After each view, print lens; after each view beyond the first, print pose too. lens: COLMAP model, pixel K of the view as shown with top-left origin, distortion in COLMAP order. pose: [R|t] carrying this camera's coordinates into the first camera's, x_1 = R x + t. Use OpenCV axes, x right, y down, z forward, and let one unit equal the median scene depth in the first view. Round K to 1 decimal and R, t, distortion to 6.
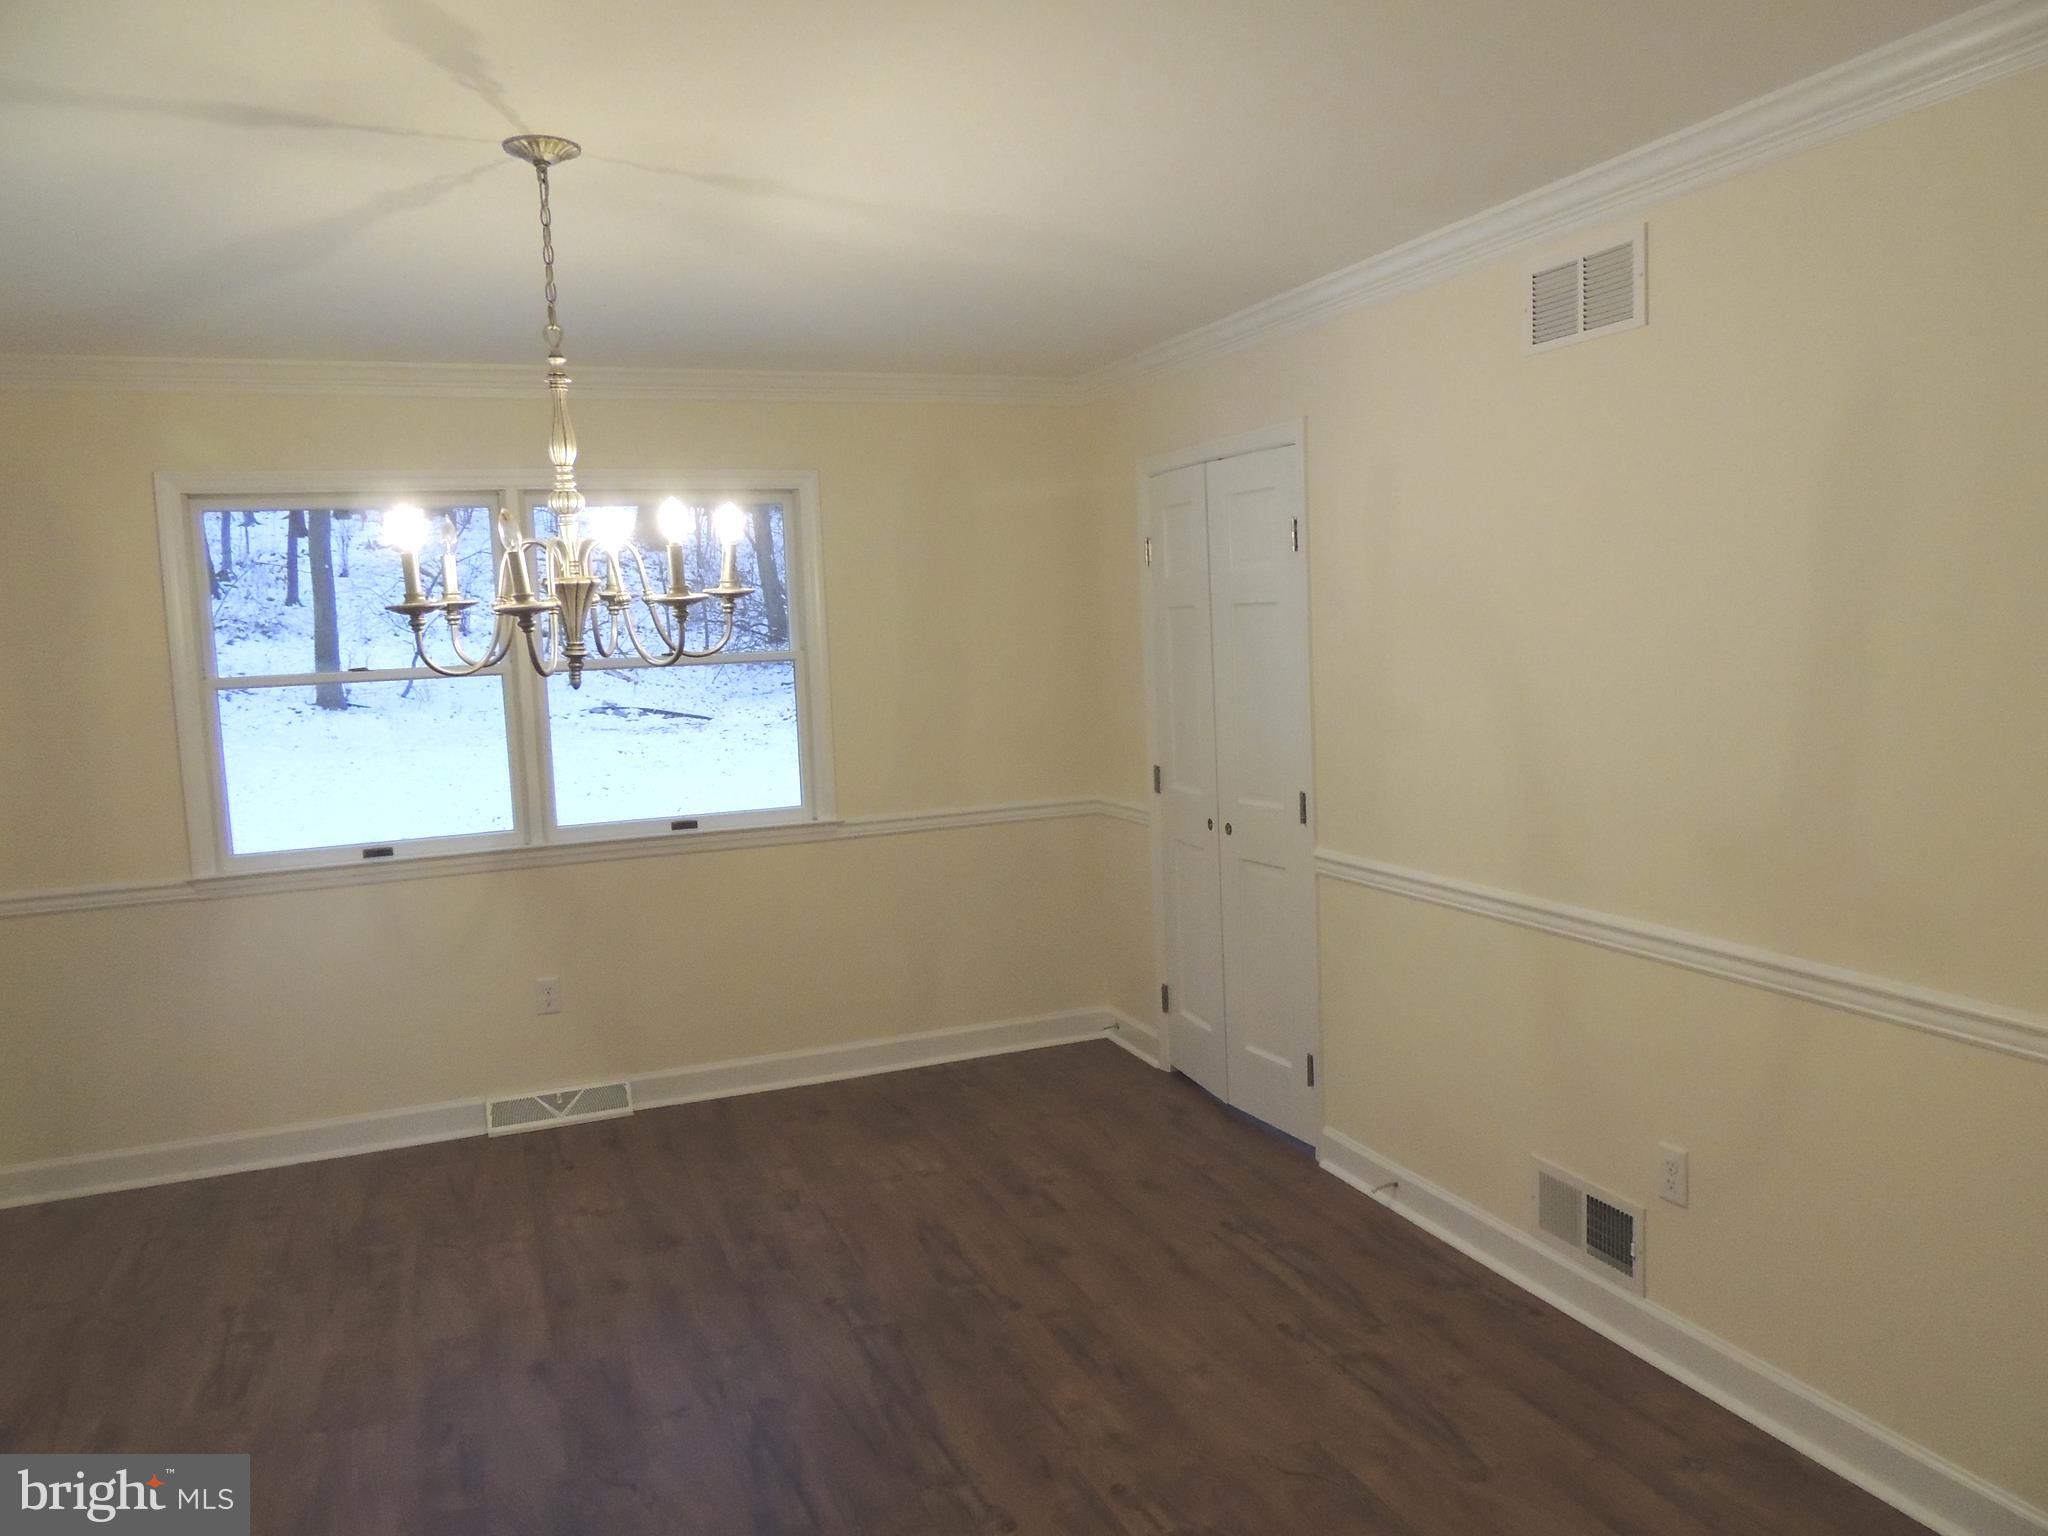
lens RADIAL K [[1469.0, 0, 1024.0], [0, 1469.0, 768.0], [0, 0, 1]] dist [-0.024527, 0.005884]
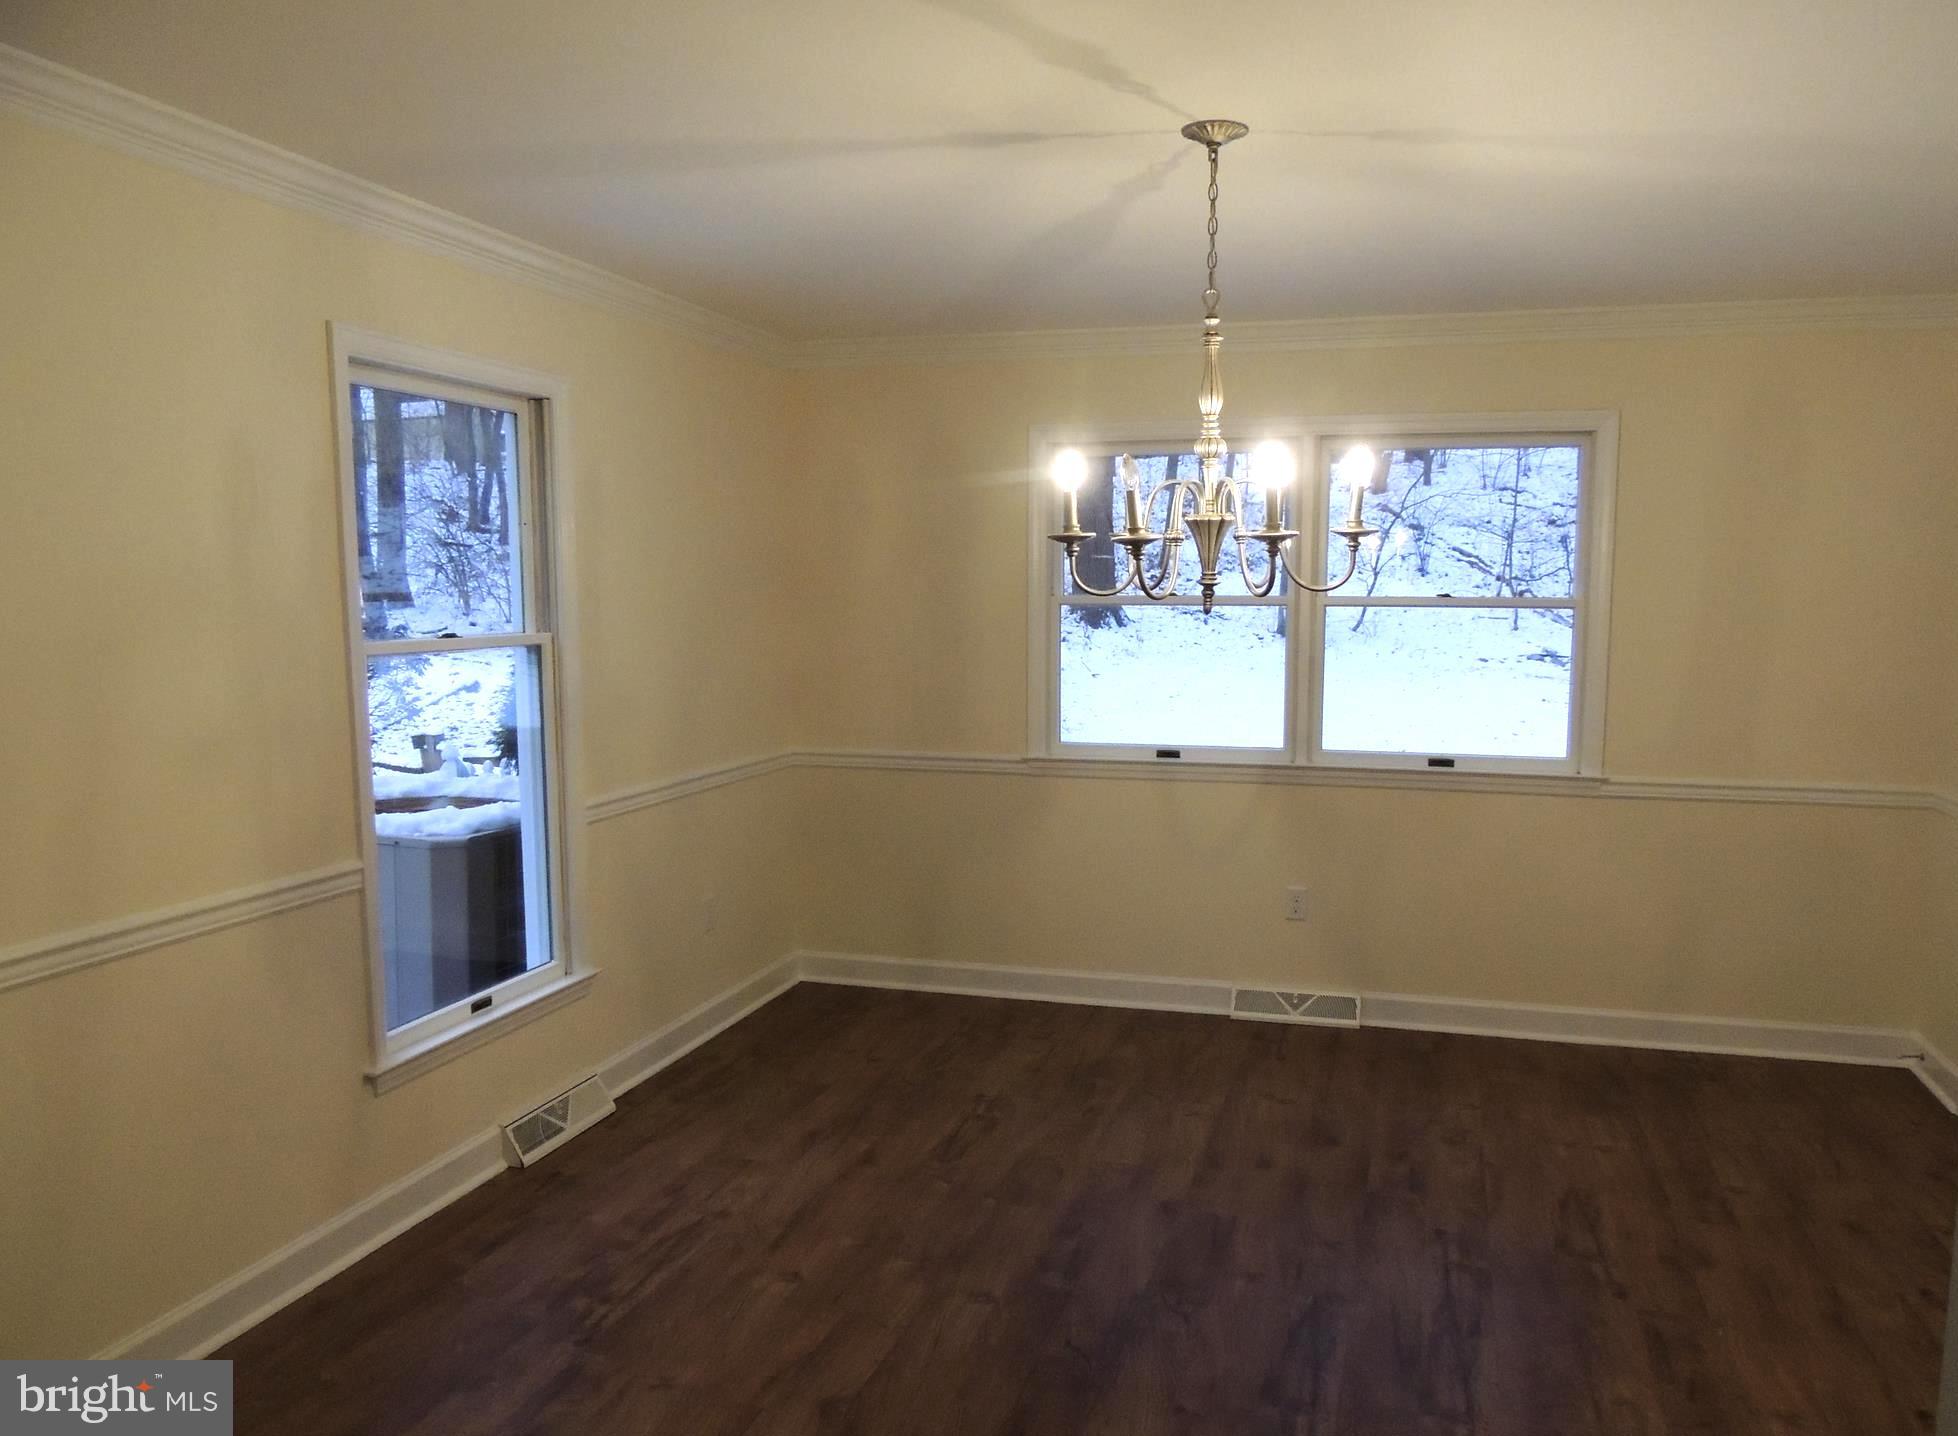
lens RADIAL K [[1445.6, 0, 984.6], [0, 1445.6, 757.9], [0, 0, 1]] dist [-0.013617, -0.001125]
pose [[0.794896, 0.116797, -0.595398, 0.143336], [-0.096596, 0.993142, 0.065858, -0.000012], [0.599007, 0.005163, 0.800727, 0.002209]]
